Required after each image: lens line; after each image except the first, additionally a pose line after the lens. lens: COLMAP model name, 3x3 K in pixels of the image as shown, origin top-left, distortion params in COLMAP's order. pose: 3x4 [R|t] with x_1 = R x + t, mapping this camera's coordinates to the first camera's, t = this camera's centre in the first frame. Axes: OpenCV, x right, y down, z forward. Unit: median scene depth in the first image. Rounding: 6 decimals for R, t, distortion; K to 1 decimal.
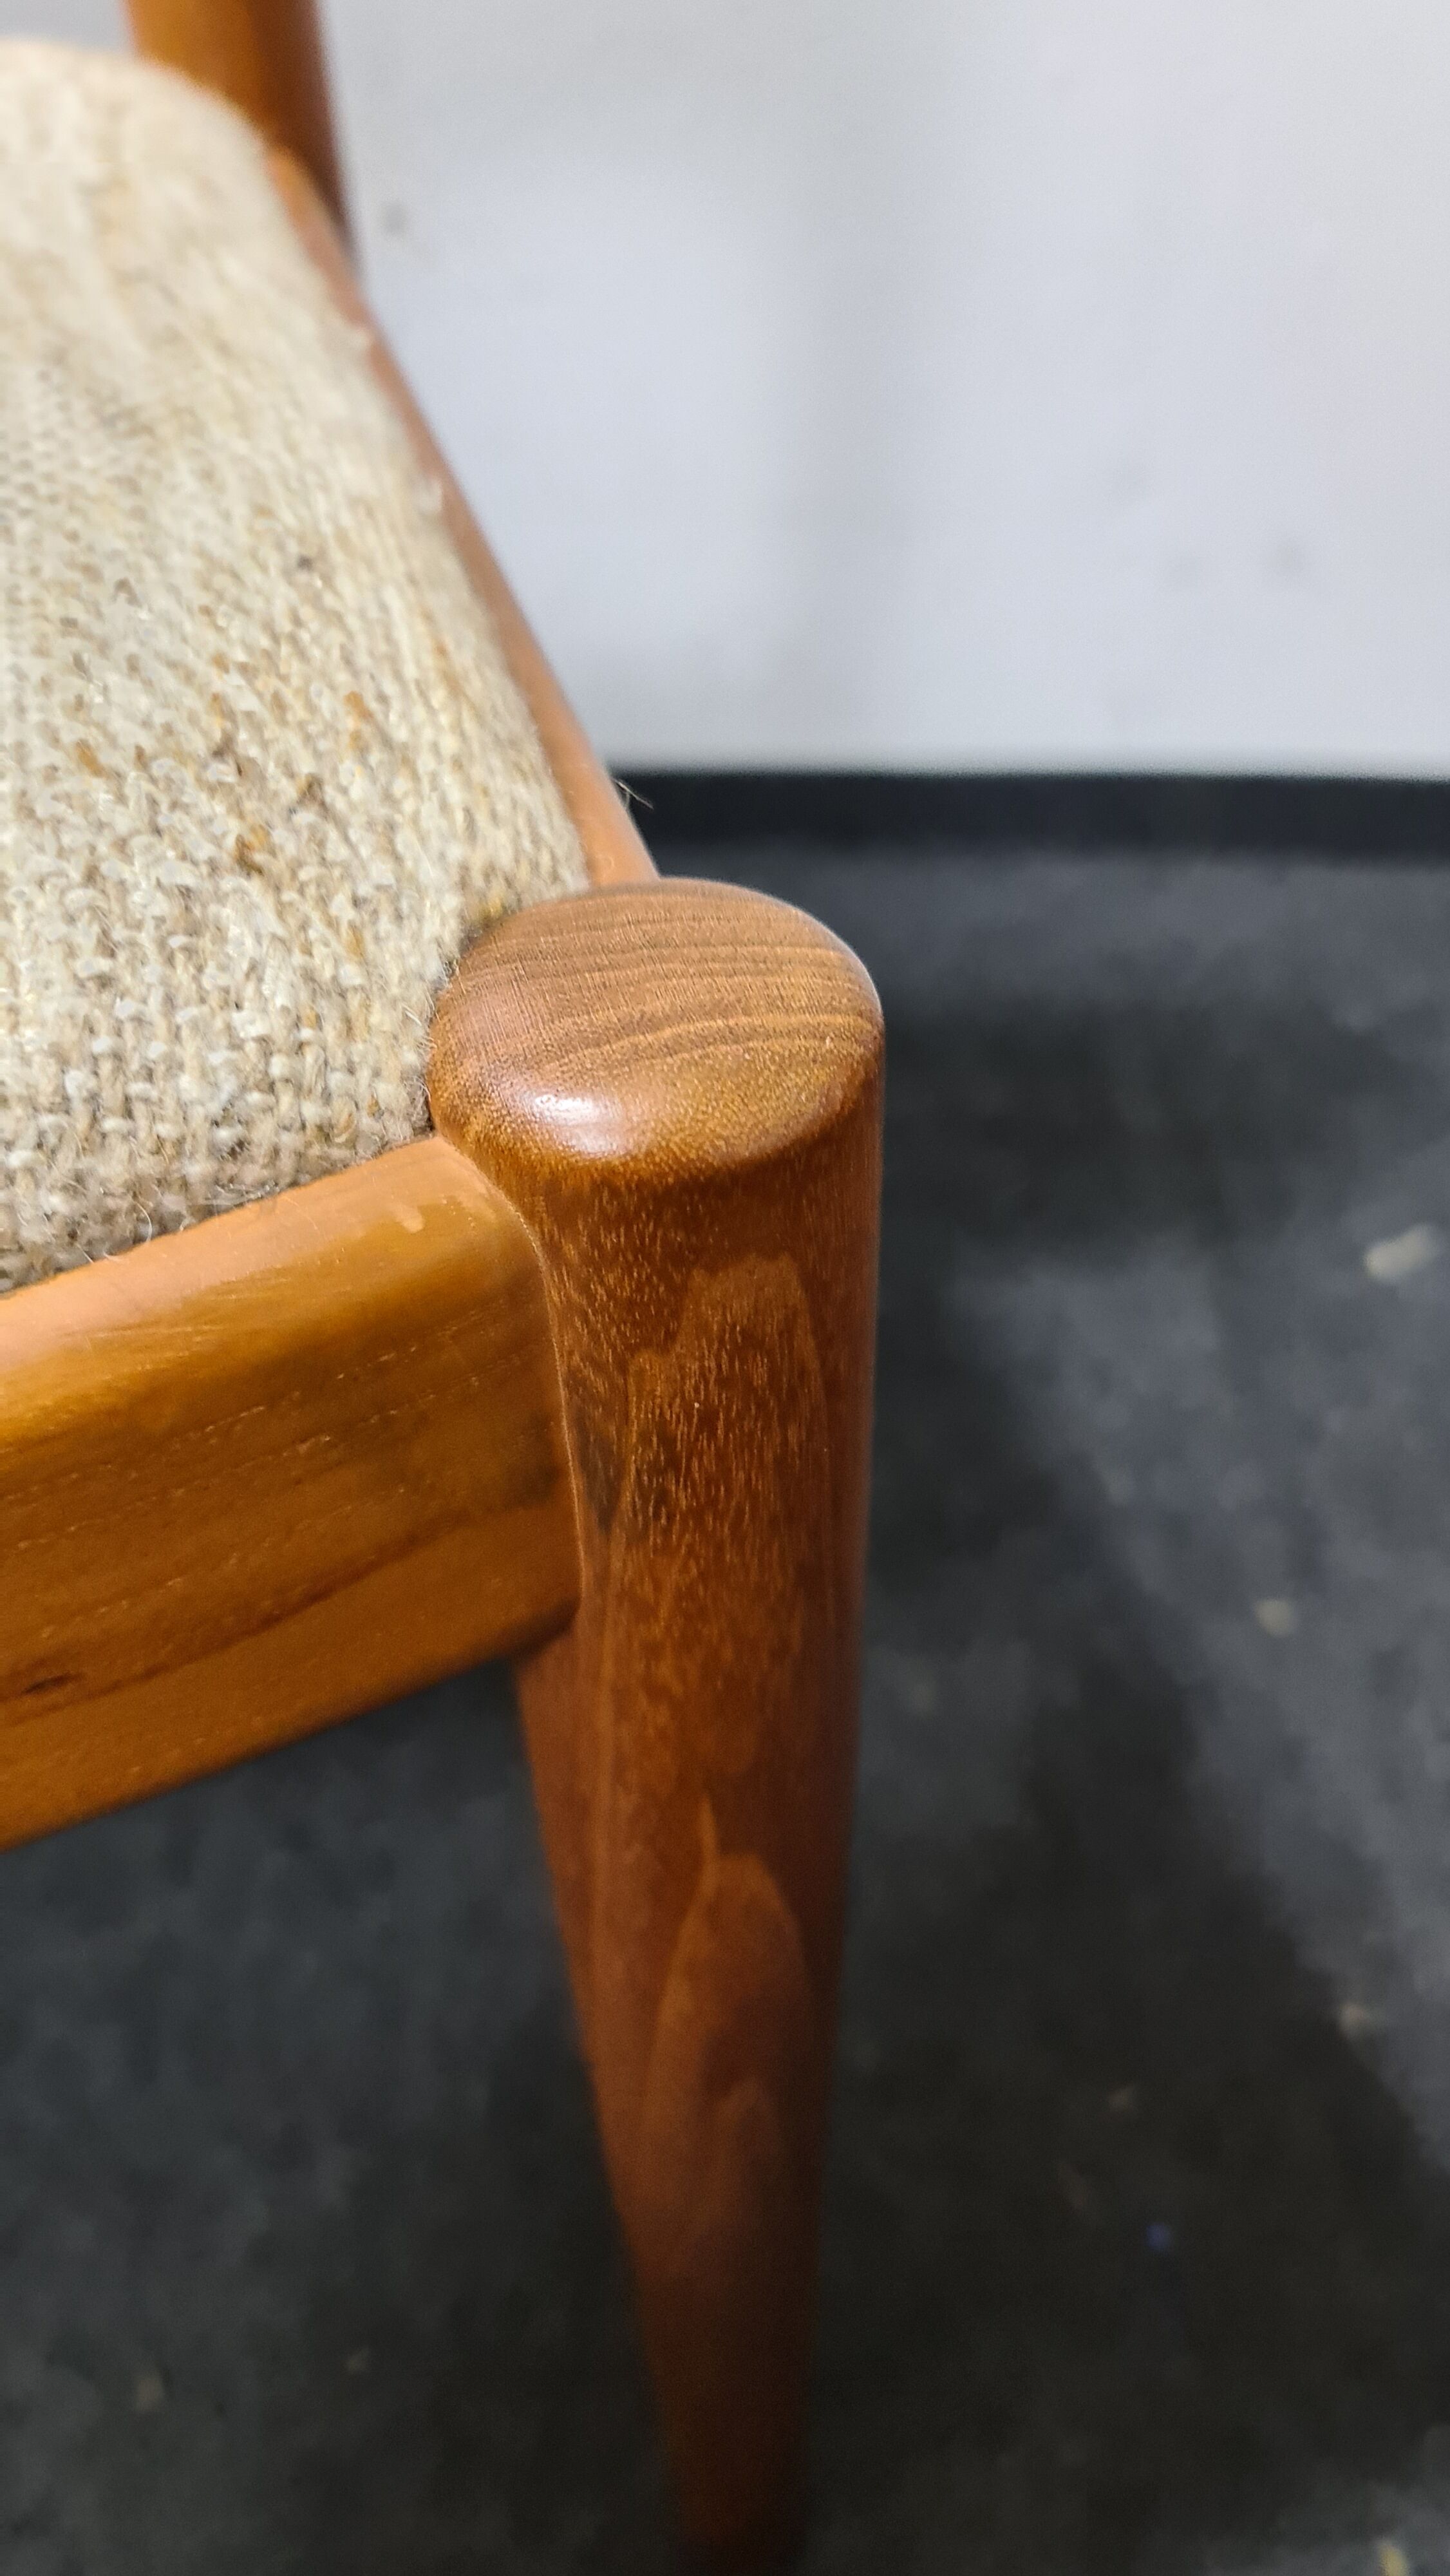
lens RADIAL K [[1759.0, 0, 533.9], [0, 1759.0, 1176.9], [0, 0, 1]] dist [0.002580, -0.000352]
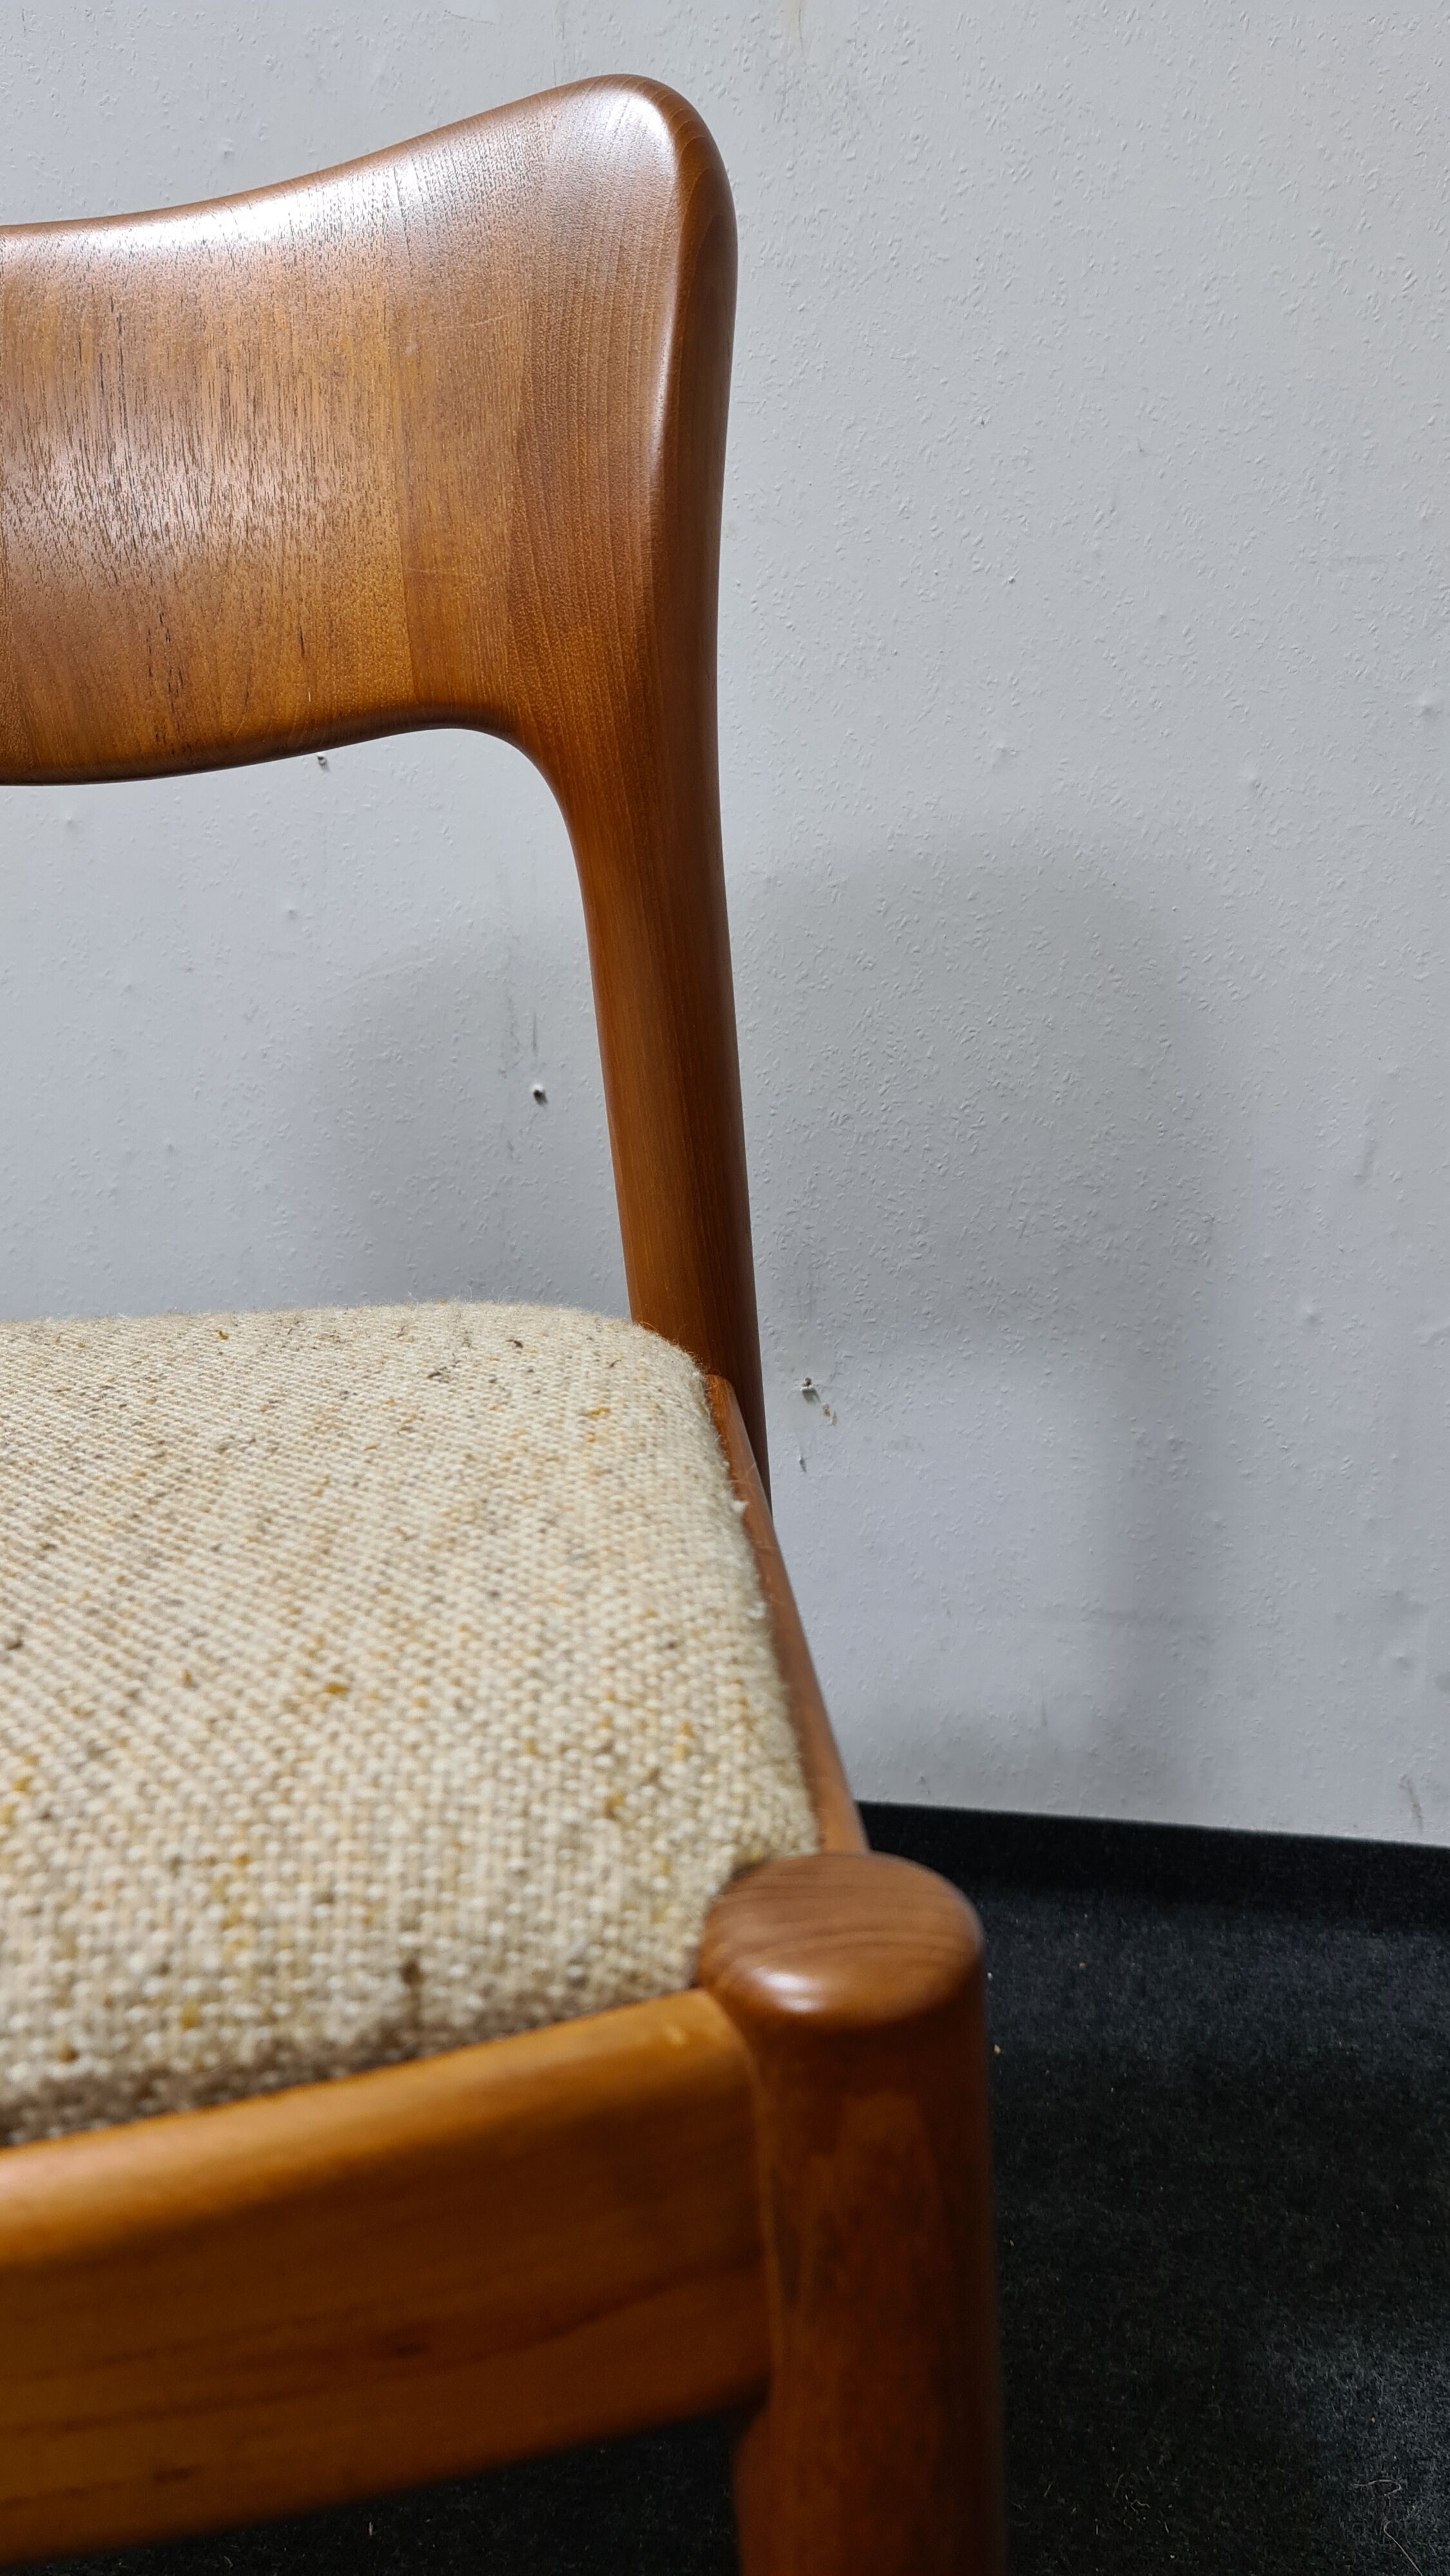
lens RADIAL K [[1867.6, 0, 692.2], [0, 1867.6, 1279.2], [0, 0, 1]] dist [0.052408, -0.000708]
pose [[0.984999, 0.042268, -0.167303, 0.202343], [-0.118434, 0.870721, -0.477303, 0.235660], [0.125500, 0.489958, 0.862665, -0.846352]]
